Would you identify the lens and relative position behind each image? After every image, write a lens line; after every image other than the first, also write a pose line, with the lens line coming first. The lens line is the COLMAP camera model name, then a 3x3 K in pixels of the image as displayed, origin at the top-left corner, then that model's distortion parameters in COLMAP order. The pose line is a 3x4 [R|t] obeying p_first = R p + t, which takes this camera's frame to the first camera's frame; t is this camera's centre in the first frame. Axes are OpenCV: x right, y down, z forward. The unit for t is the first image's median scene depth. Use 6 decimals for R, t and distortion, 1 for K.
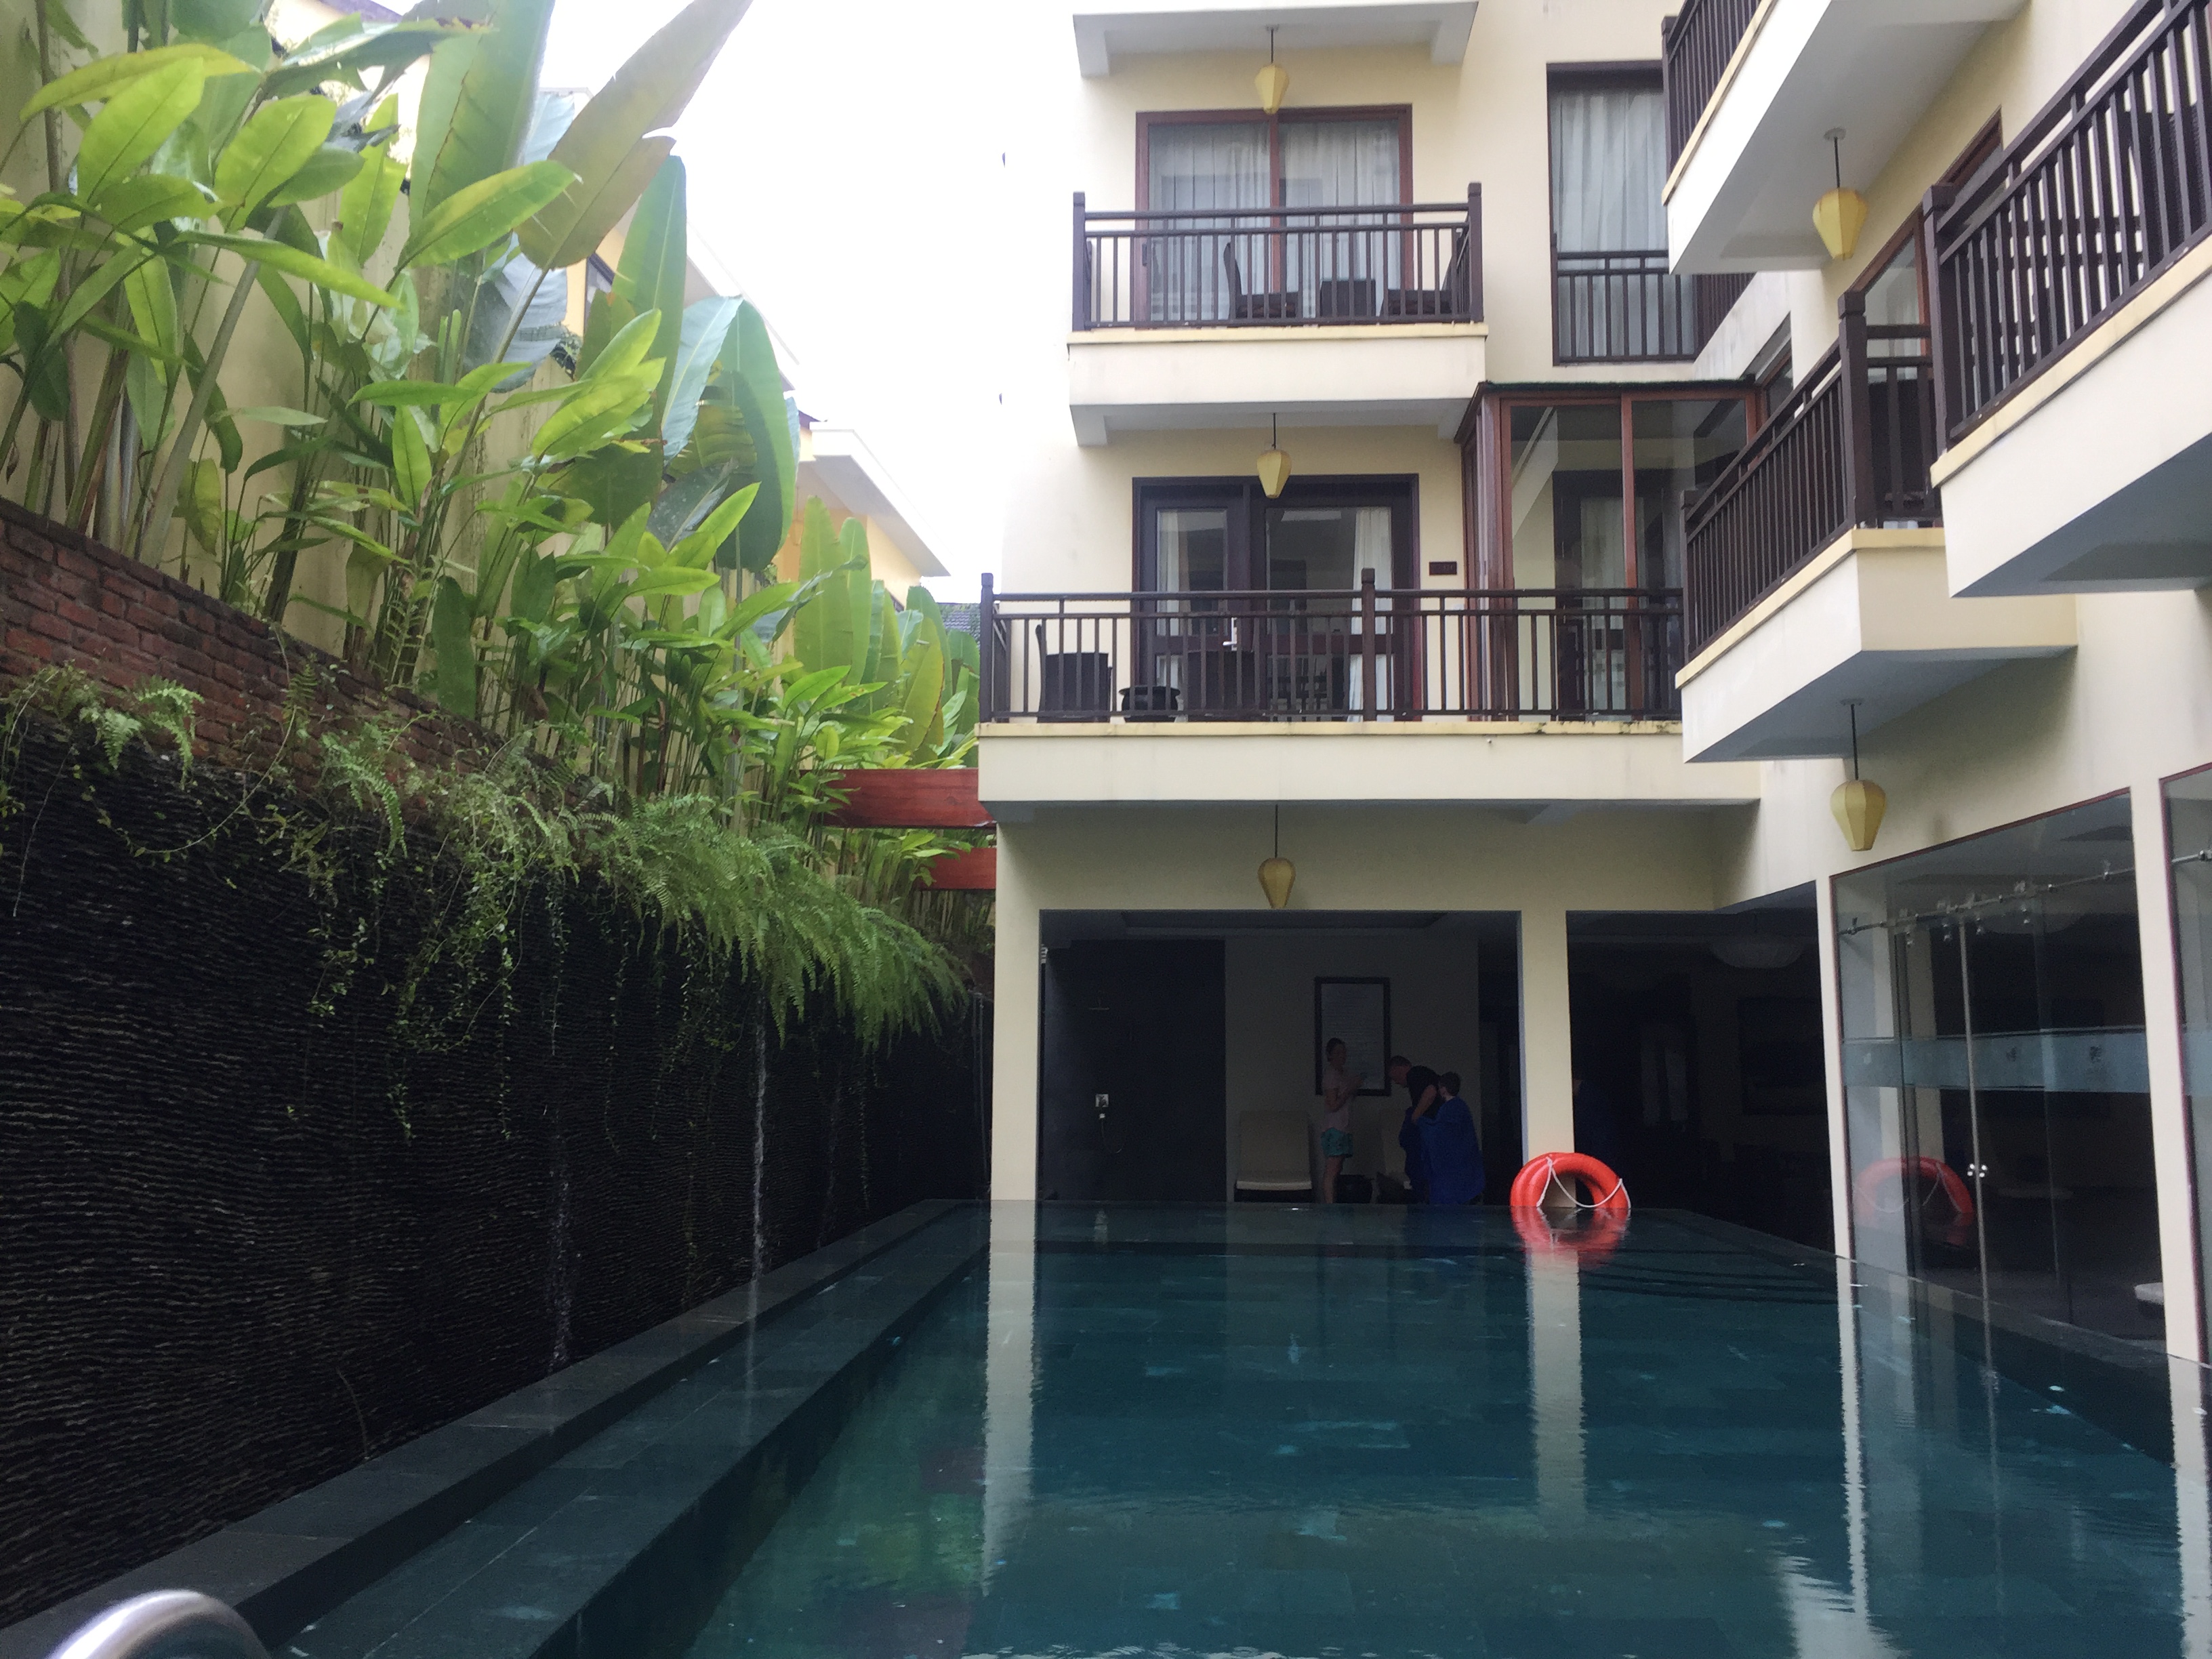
lens RADIAL K [[1875.7, 0, 1102.7], [0, 1875.7, 814.4], [0, 0, 1]] dist [0.107665, -0.096625]
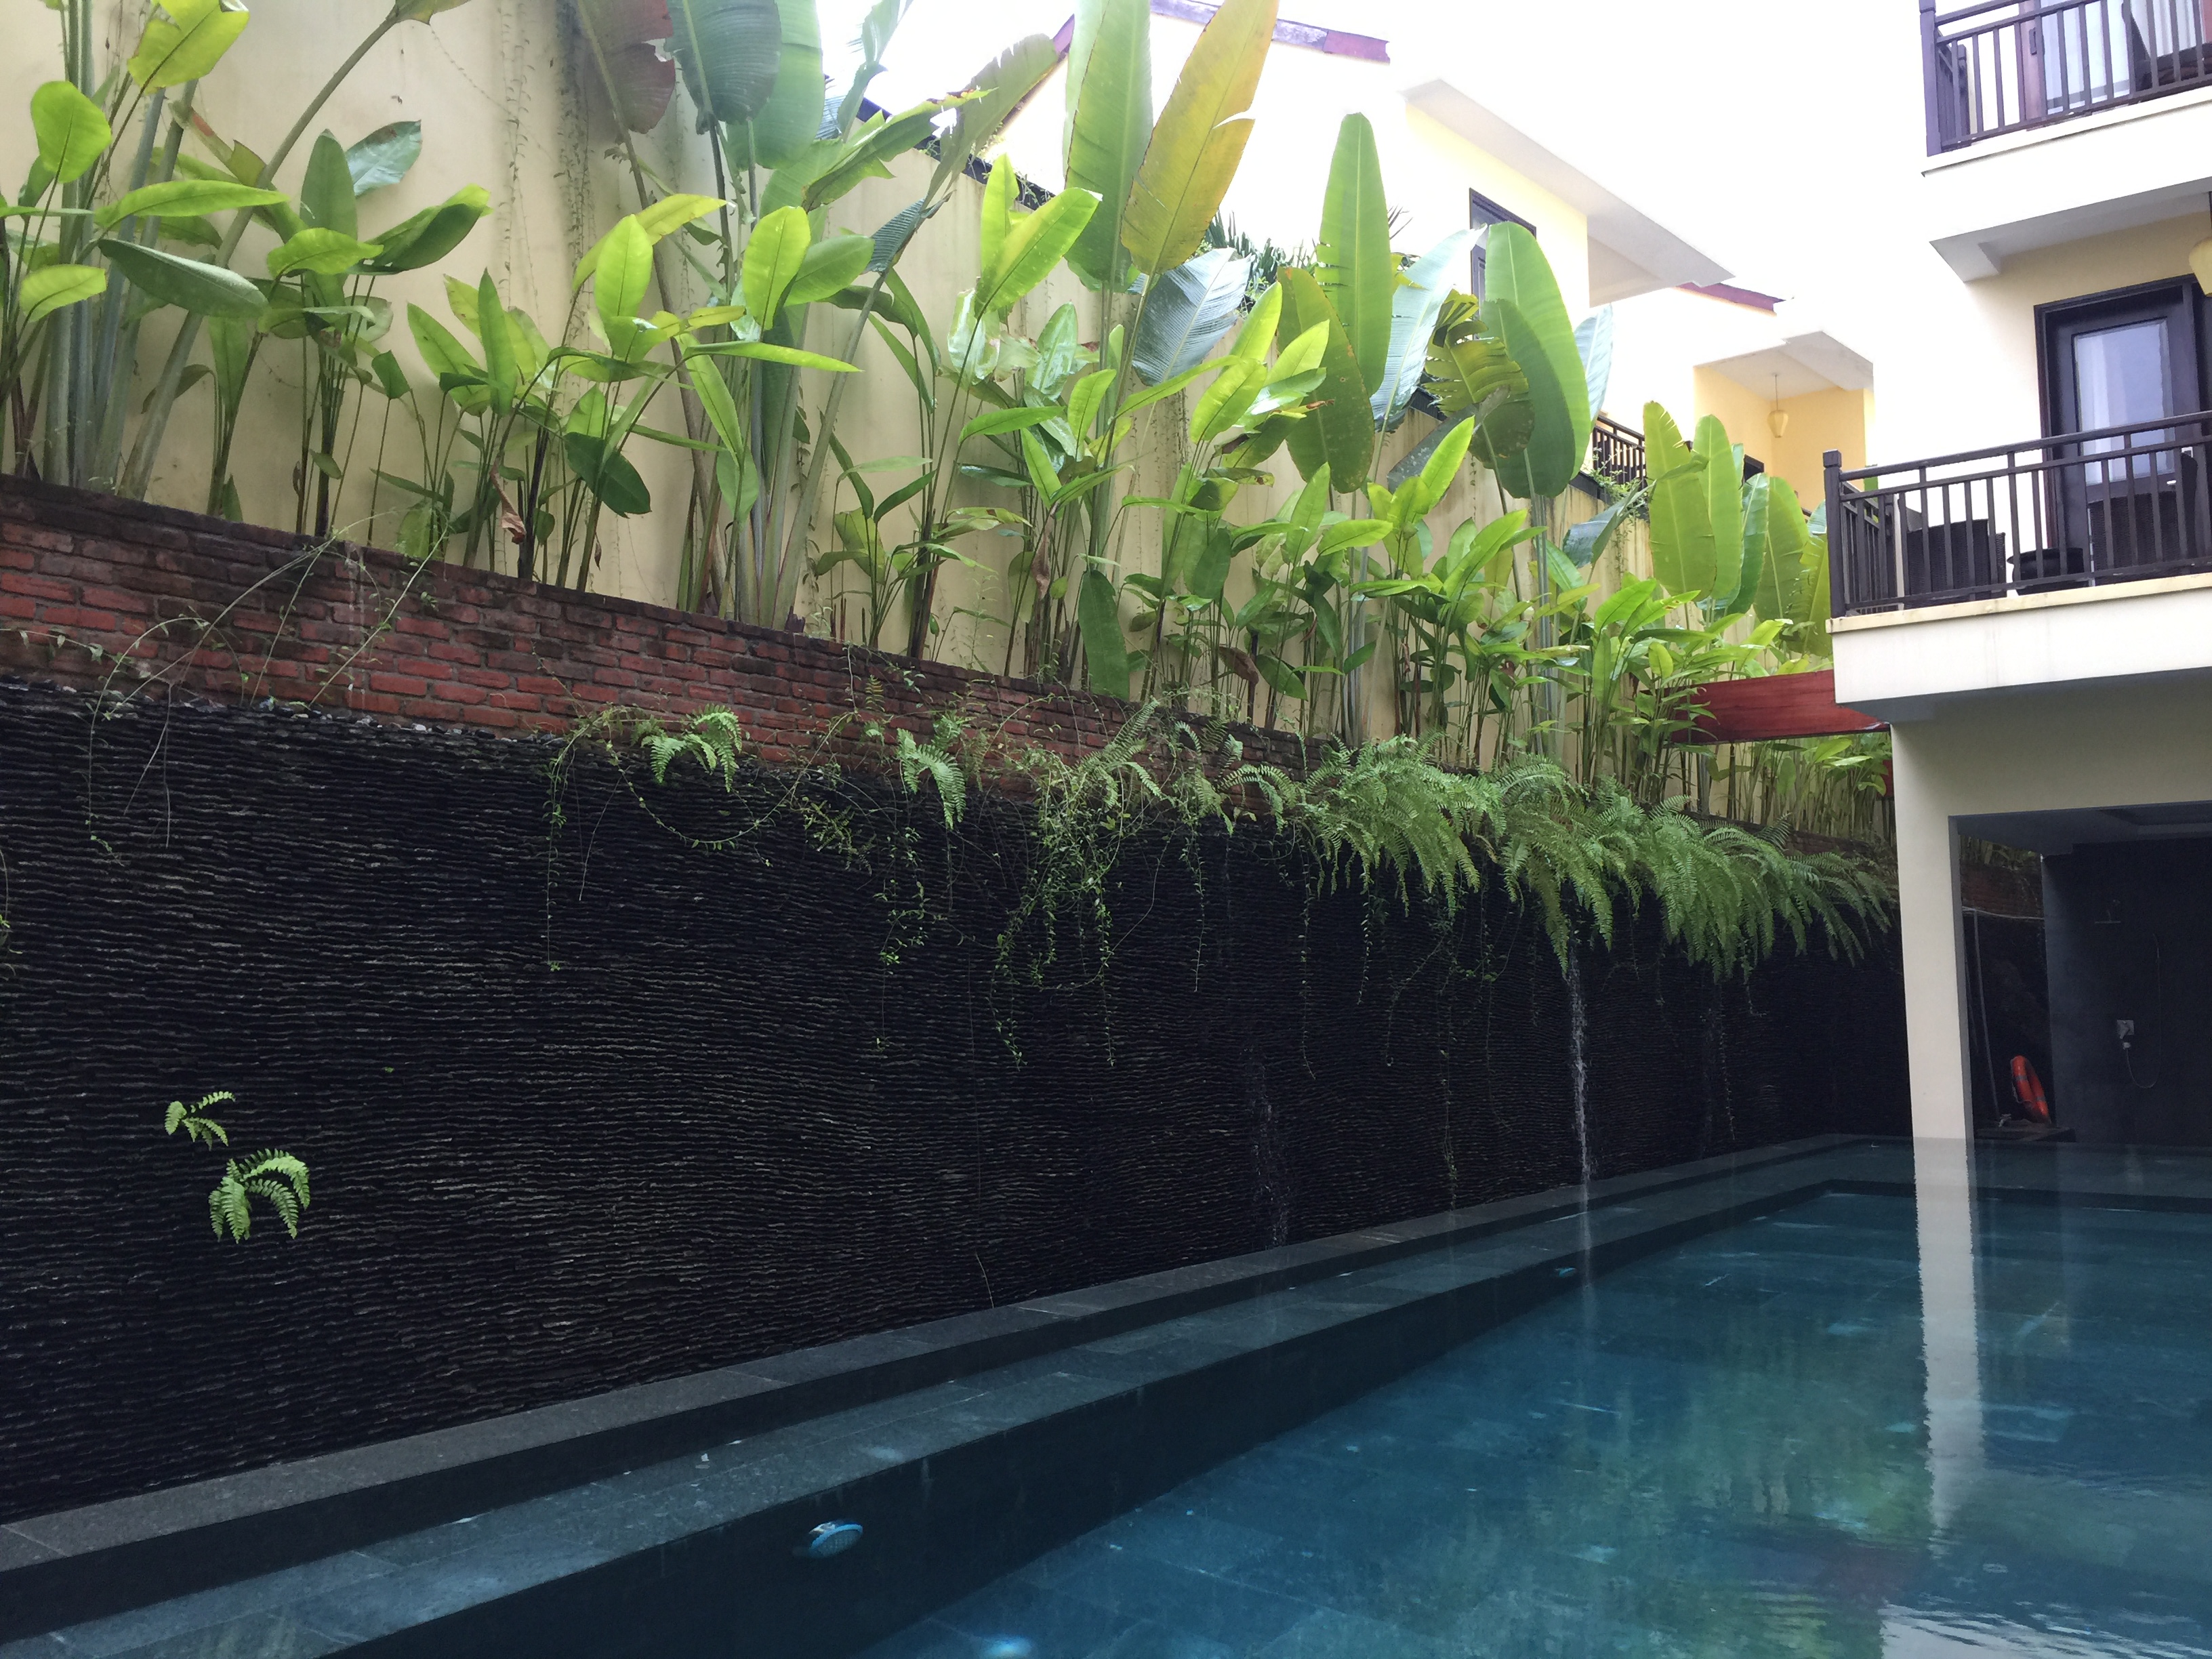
lens RADIAL K [[1875.7, 0, 1092.0], [0, 1875.7, 834.3], [0, 0, 1]] dist [0.107665, -0.096625]
pose [[0.847234, -0.061499, -0.527649, 0.273313], [0.087685, 0.995841, 0.024726, 0.003802], [0.523934, -0.067216, 0.849103, 0.046238]]
